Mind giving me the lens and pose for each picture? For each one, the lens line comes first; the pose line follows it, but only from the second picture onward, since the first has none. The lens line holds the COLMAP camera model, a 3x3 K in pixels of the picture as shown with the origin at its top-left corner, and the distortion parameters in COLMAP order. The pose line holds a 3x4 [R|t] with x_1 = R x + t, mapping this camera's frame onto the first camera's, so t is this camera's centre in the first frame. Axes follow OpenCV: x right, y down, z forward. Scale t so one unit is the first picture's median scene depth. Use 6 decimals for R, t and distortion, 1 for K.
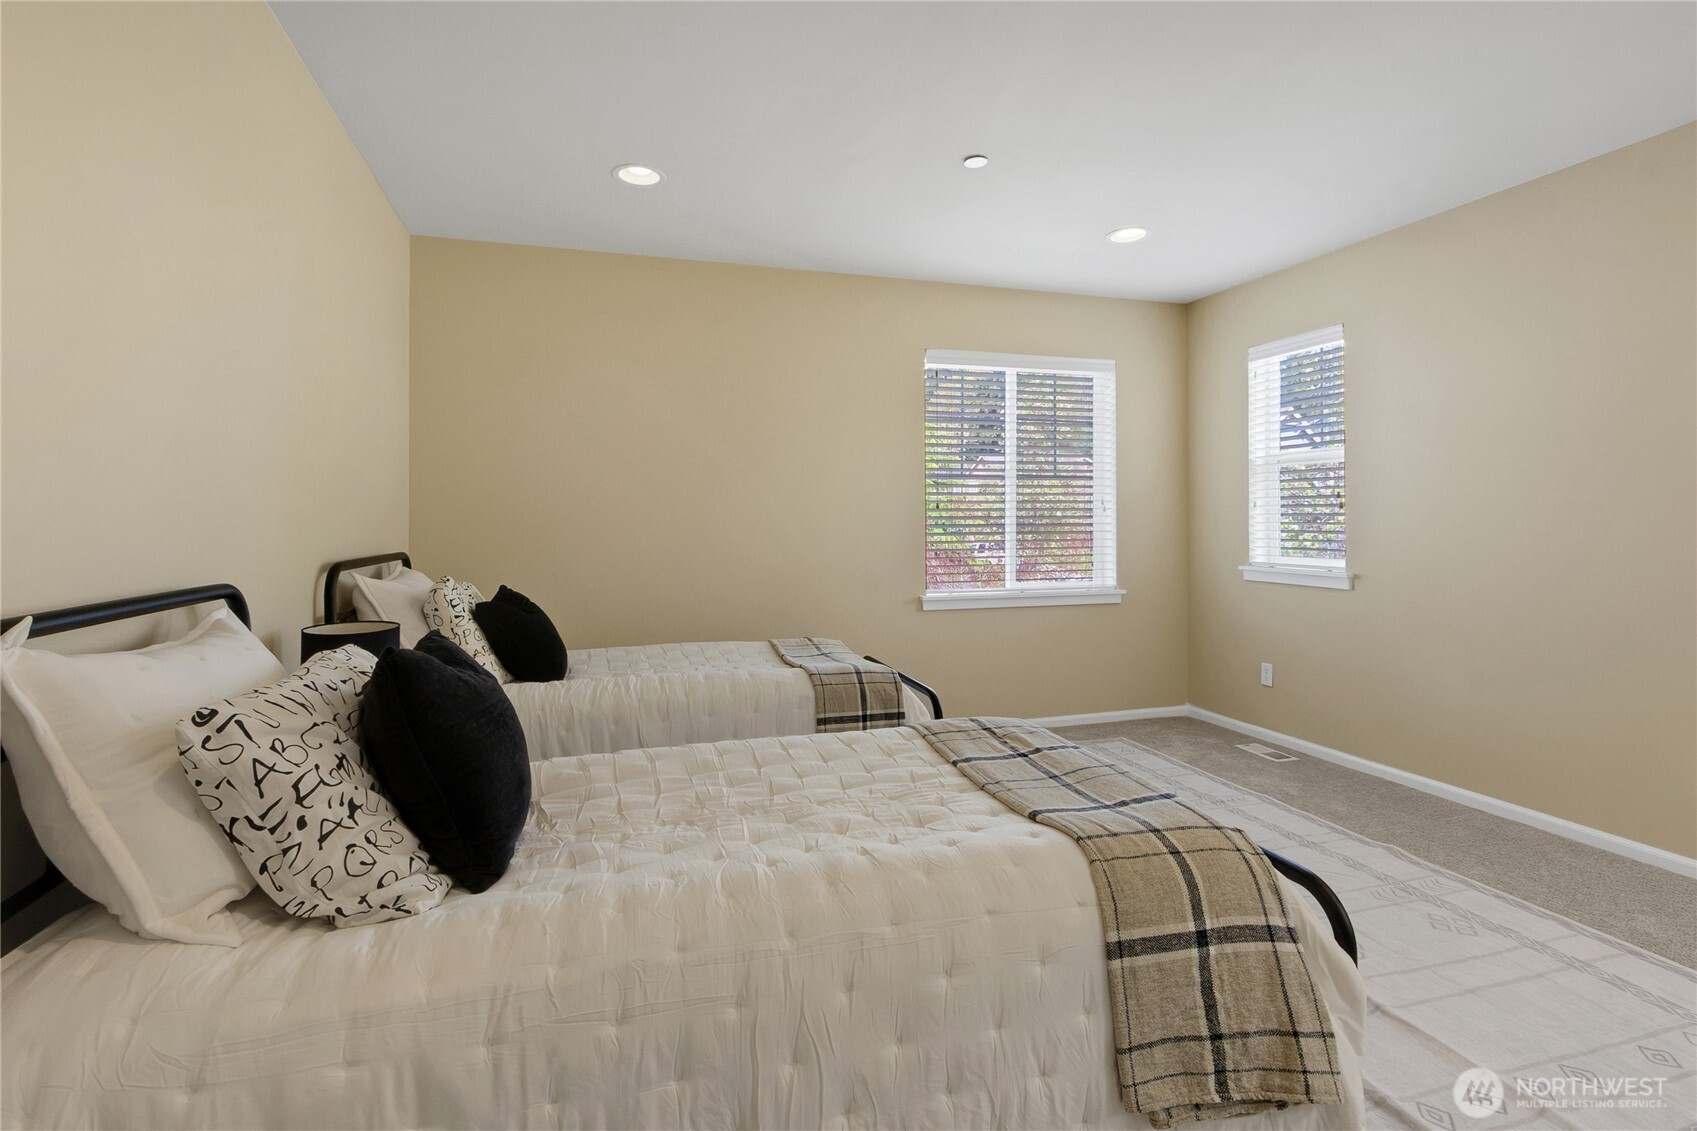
lens RADIAL K [[815.3, 0, 848.6], [0, 815.3, 517.4], [0, 0, 1]] dist [0.003772, -0.000961]
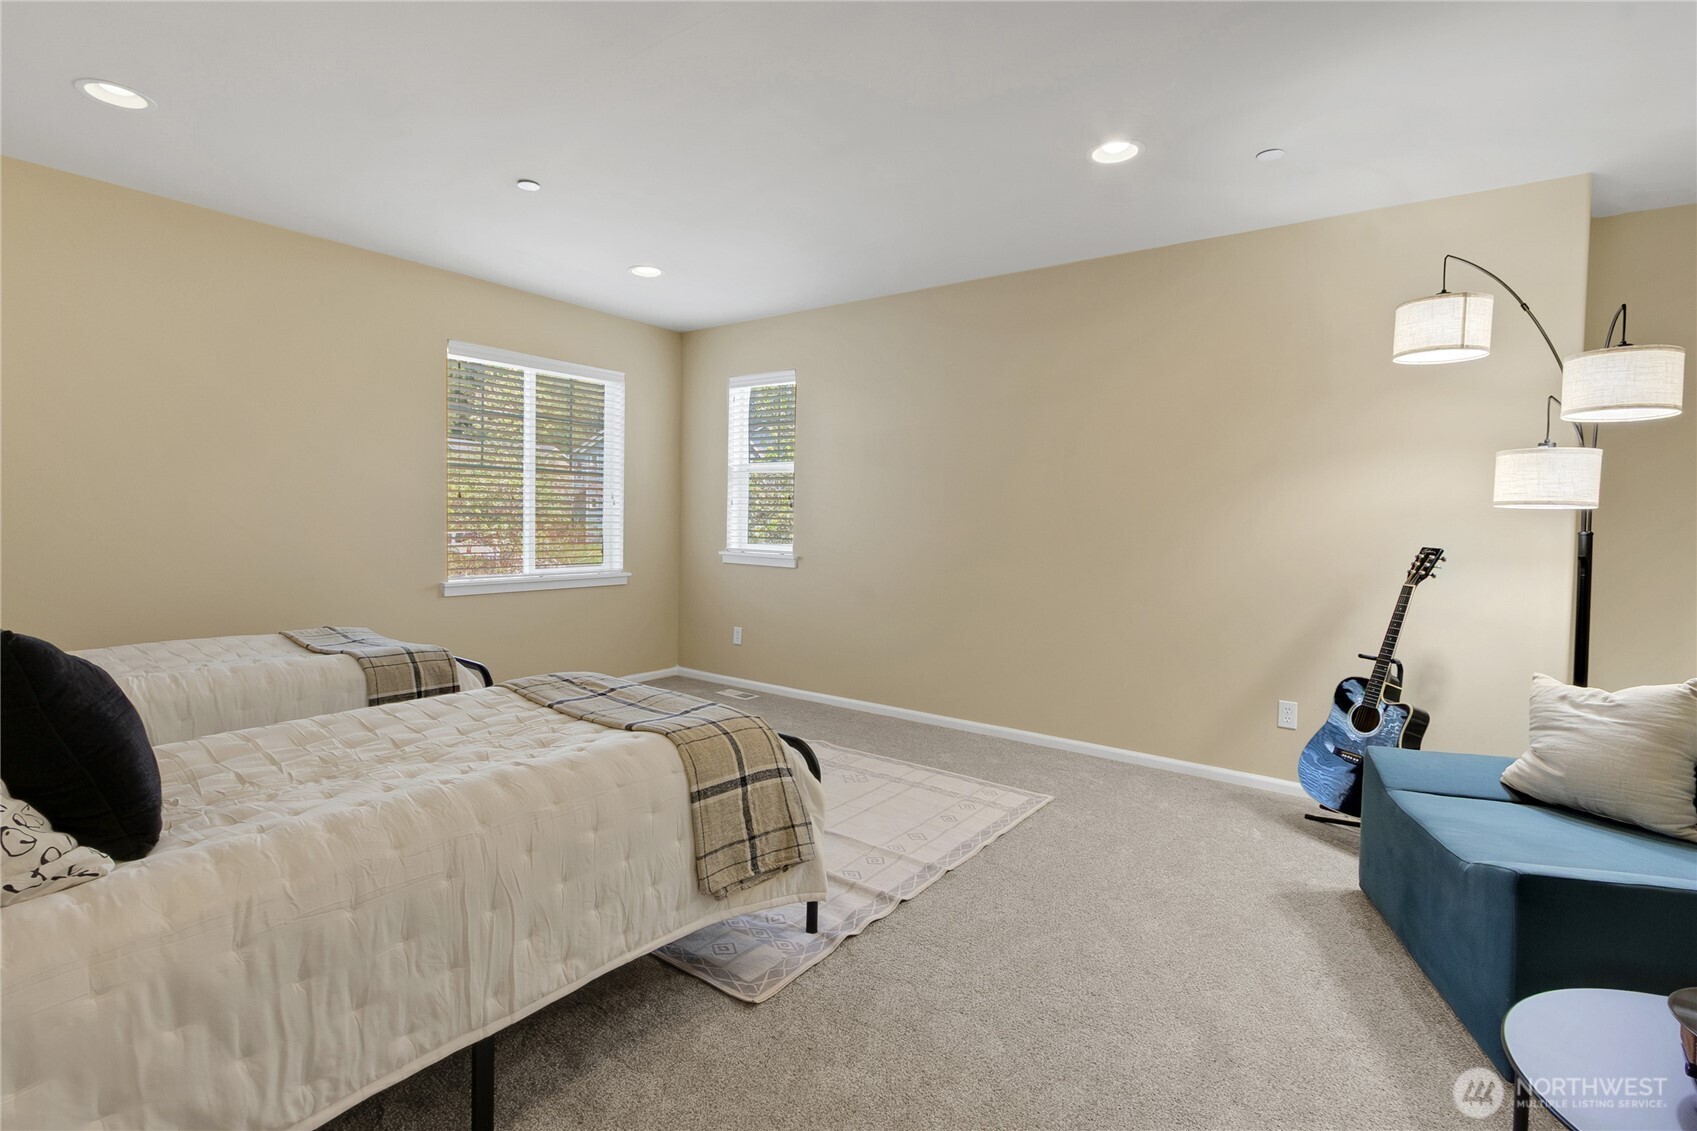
lens RADIAL K [[815.3, 0, 847.2], [0, 815.3, 561.8], [0, 0, 1]] dist [0.003772, -0.000961]
pose [[0.798553, -0.013866, 0.601764, -0.254218], [-0.025429, 0.998065, 0.056743, -0.001743], [-0.601387, -0.060614, 0.796655, -0.254406]]
